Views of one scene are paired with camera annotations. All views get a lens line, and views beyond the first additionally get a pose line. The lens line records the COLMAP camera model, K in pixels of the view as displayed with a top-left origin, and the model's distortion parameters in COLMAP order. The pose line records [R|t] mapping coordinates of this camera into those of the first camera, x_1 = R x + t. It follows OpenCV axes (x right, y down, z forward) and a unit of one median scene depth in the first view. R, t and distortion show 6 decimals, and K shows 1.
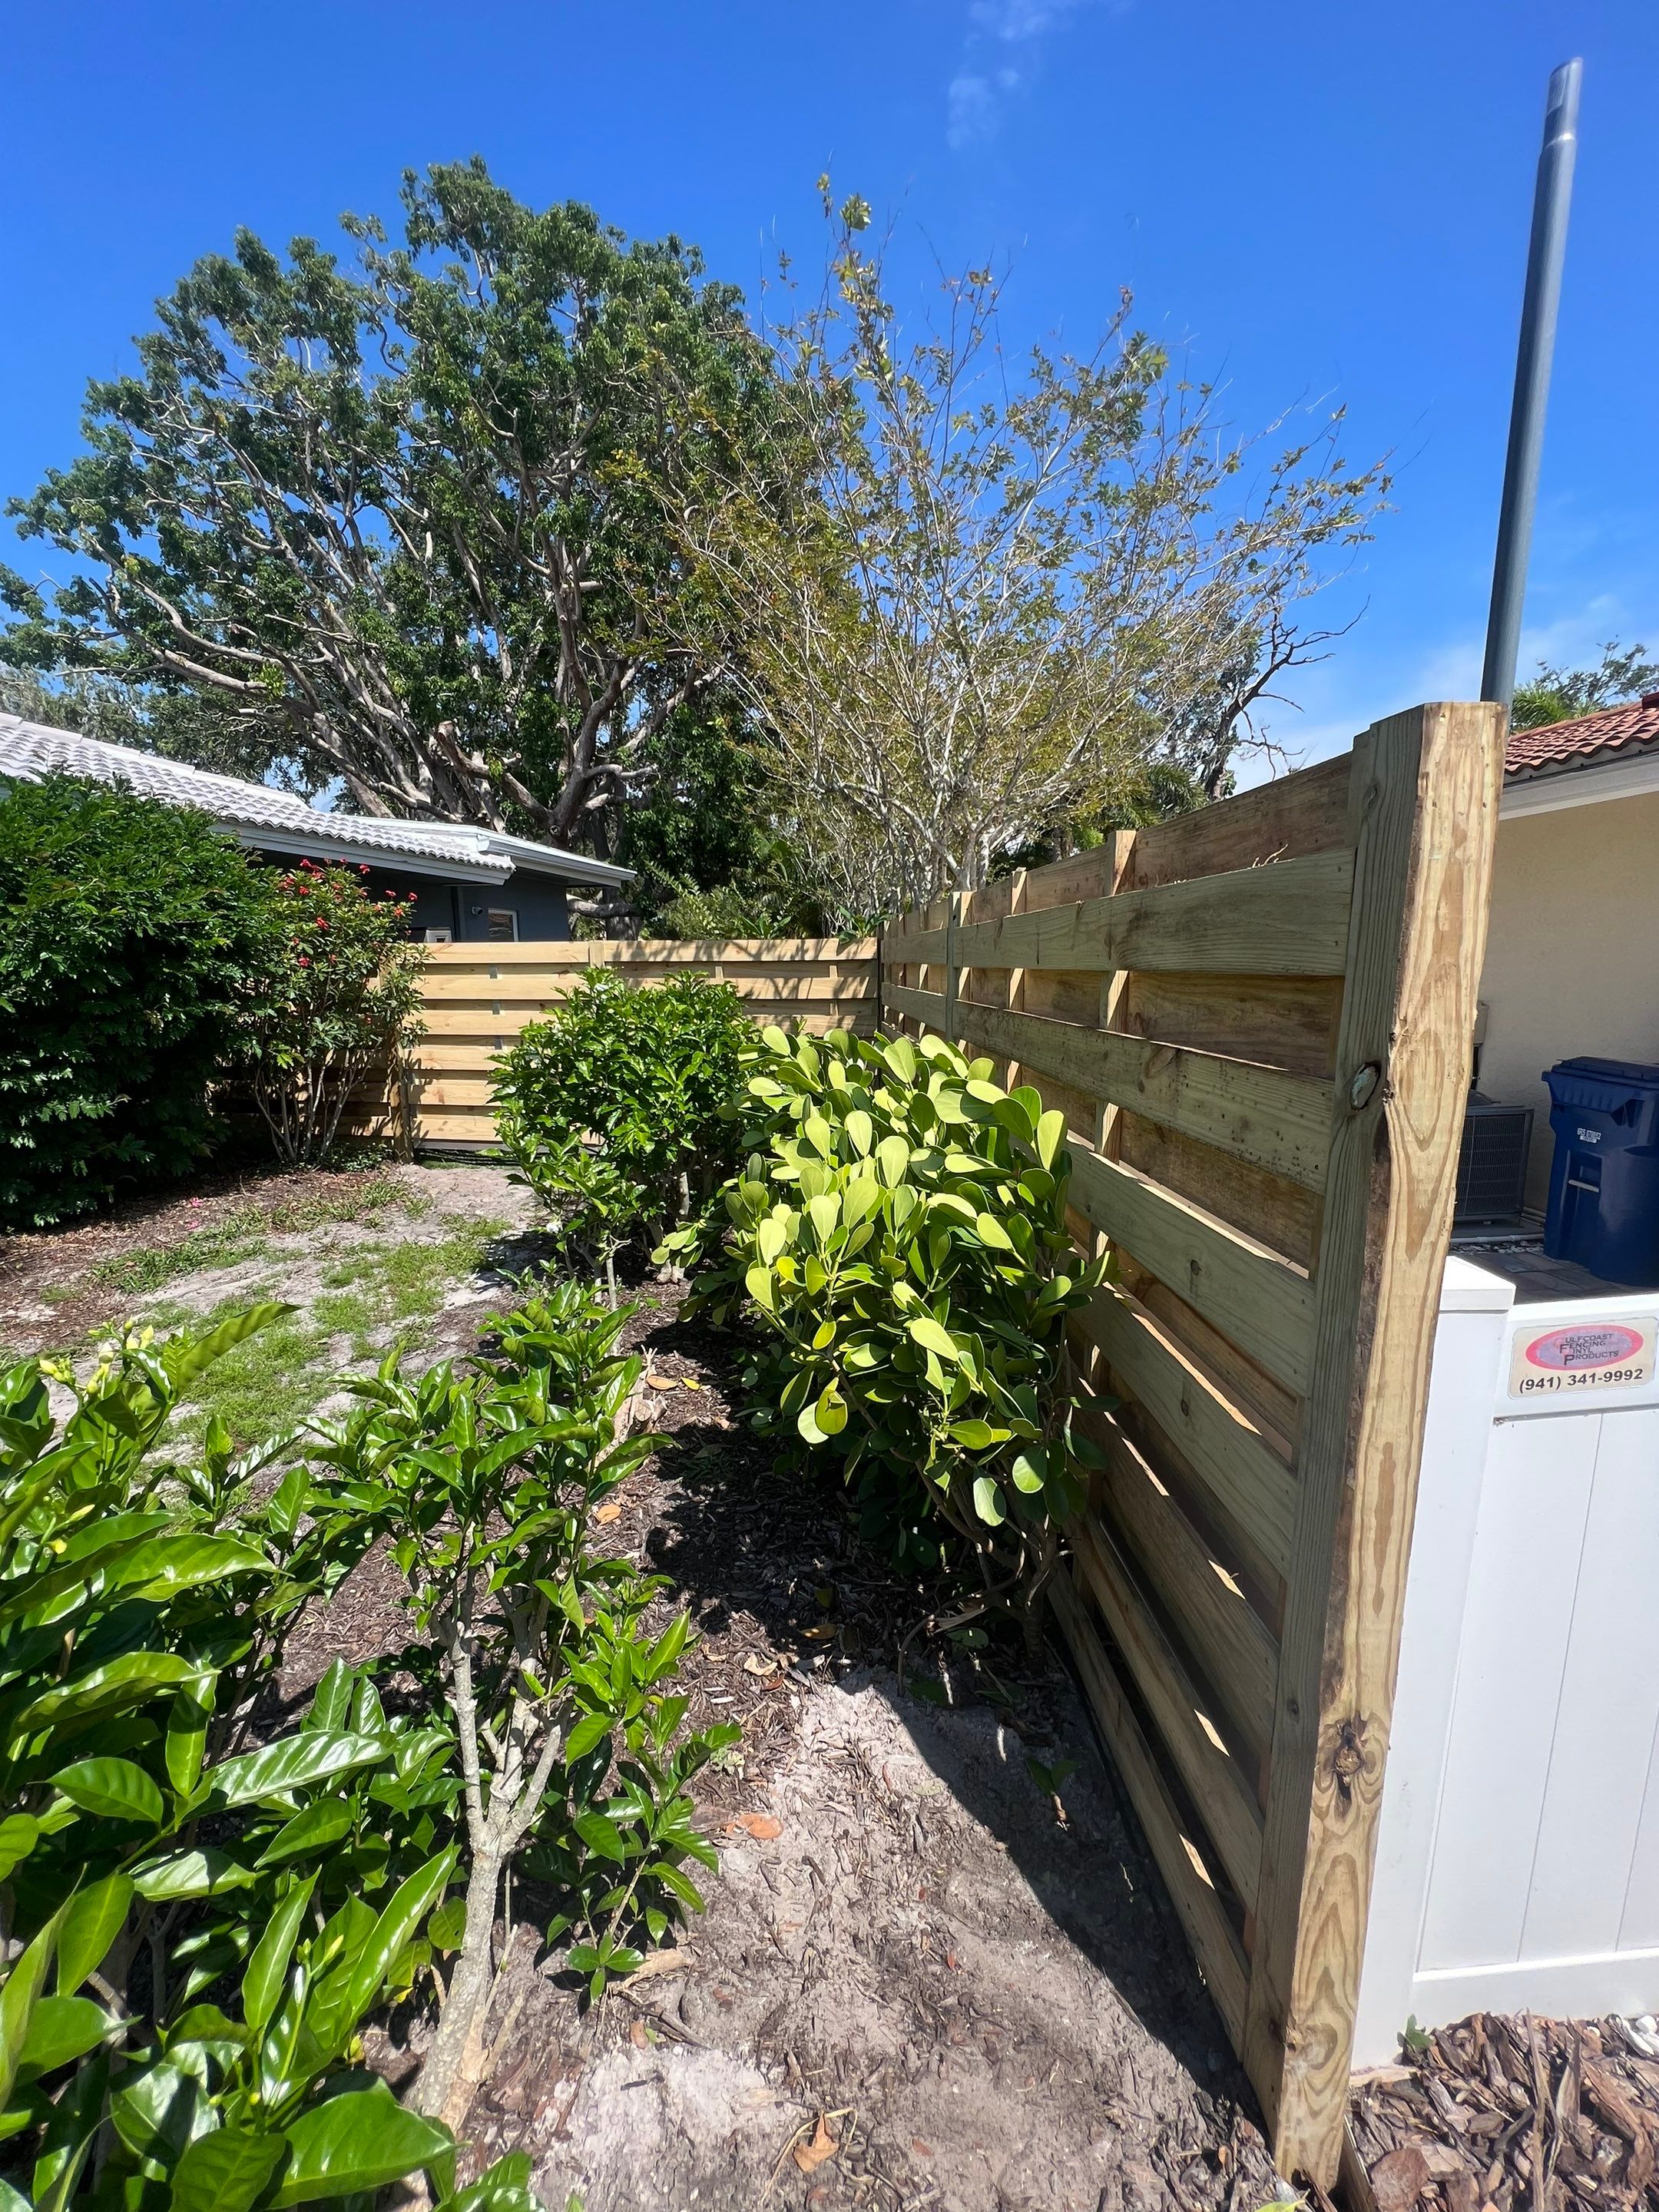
lens RADIAL K [[883.6, 0, 828.6], [0, 883.6, 1104.0], [0, 0, 1]] dist [0.000759, 0.000319]
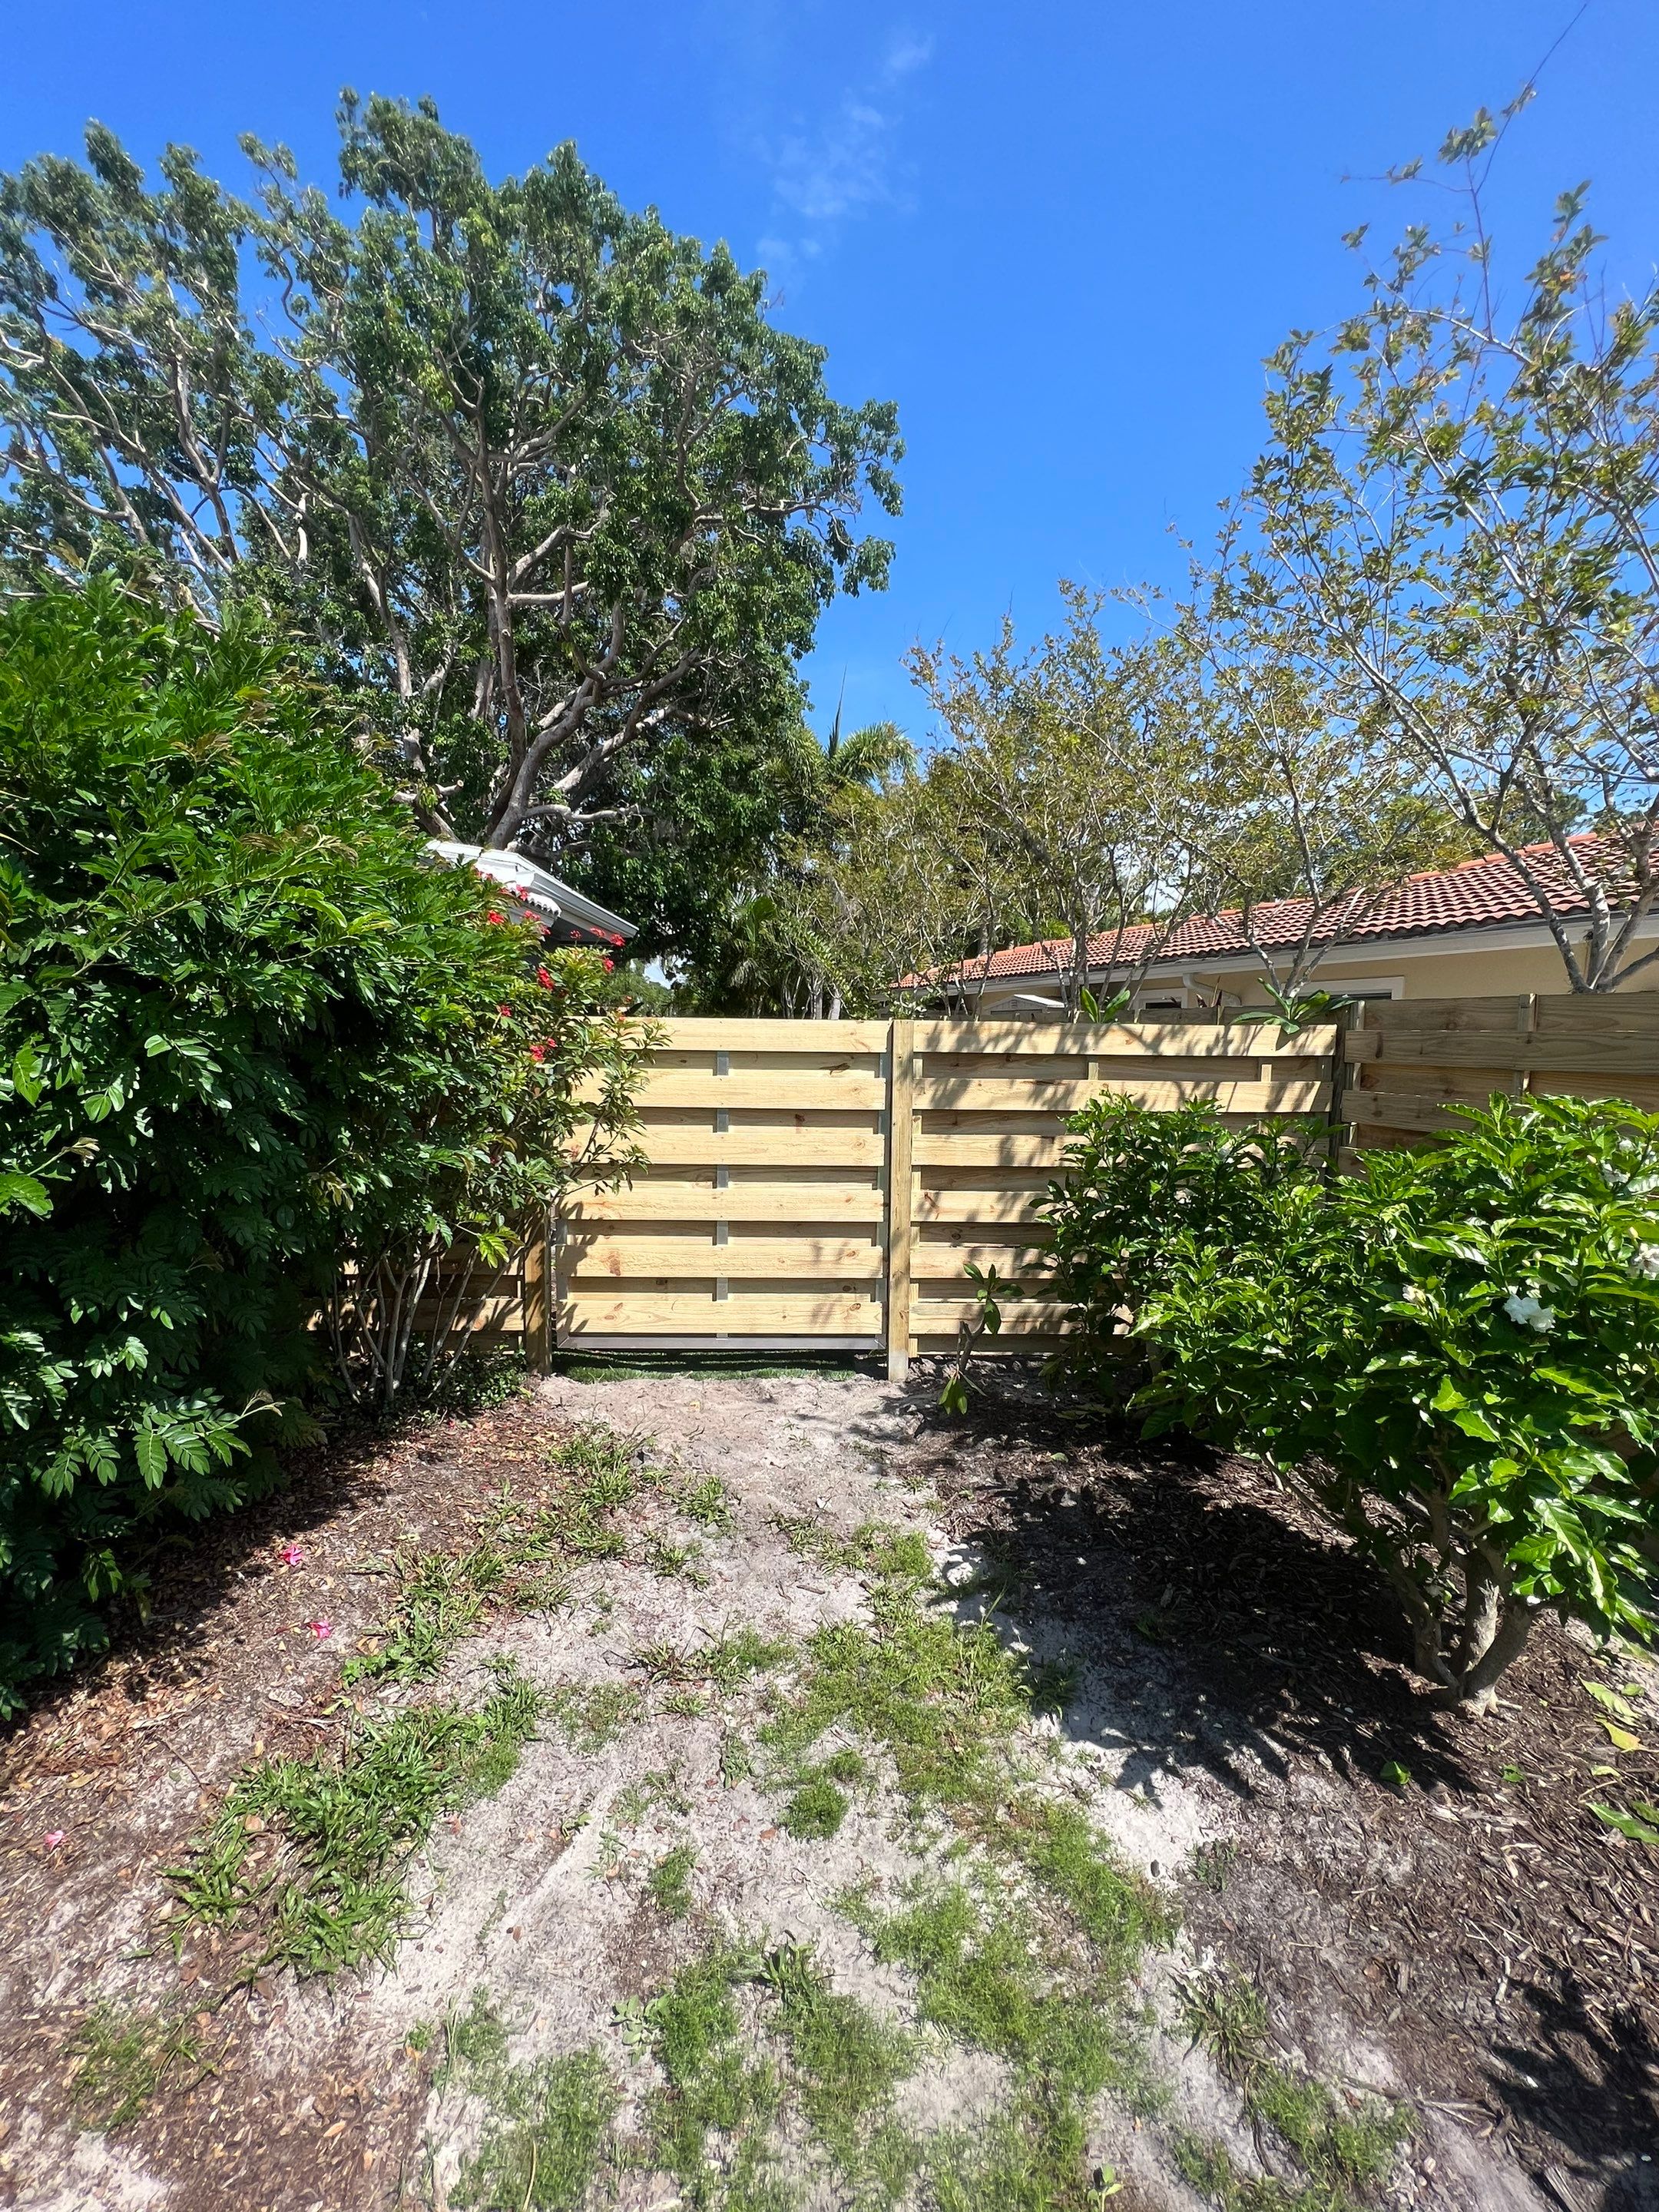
lens RADIAL K [[883.6, 0, 829.7], [0, 883.6, 1108.7], [0, 0, 1]] dist [0.000759, 0.000319]
pose [[0.980276, 0.002989, 0.197610, -0.449634], [0.012066, 0.997115, -0.074935, -0.073772], [-0.197264, 0.075842, 0.977412, 0.395700]]
